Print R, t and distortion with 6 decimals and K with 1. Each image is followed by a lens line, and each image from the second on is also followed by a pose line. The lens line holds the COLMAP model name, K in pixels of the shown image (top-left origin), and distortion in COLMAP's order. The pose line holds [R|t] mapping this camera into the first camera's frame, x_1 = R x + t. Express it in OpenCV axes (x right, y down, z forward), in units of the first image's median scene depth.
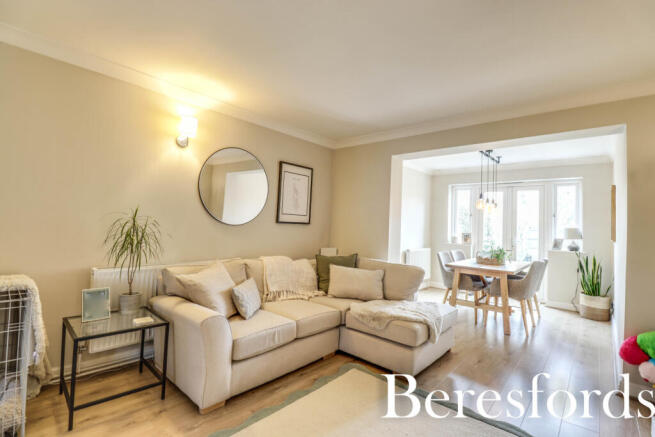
lens RADIAL K [[303.0, 0, 330.2], [0, 303.0, 209.6], [0, 0, 1]] dist [0.002164, -0.014899]
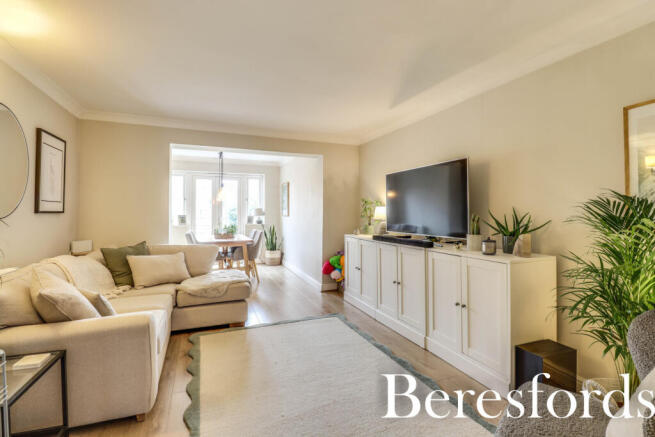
lens RADIAL K [[303.0, 0, 330.2], [0, 303.0, 209.6], [0, 0, 1]] dist [0.002164, -0.014899]
pose [[0.431806, -0.031749, 0.901407, -0.445470], [-0.028774, 0.998387, 0.048949, -0.017376], [-0.901507, -0.047074, 0.430196, 0.046764]]
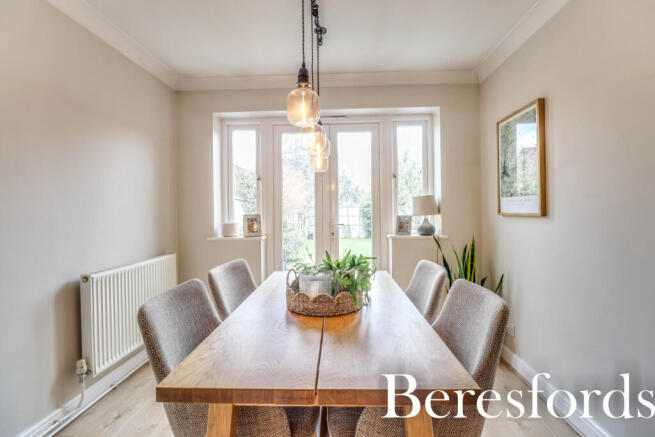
lens RADIAL K [[303.0, 0, 330.2], [0, 303.0, 209.6], [0, 0, 1]] dist [0.002164, -0.014899]
pose [[0.773865, -0.045200, 0.631736, 0.335164], [0.012403, 0.998340, 0.056236, 0.059947], [-0.633229, -0.035684, 0.773141, 0.758880]]
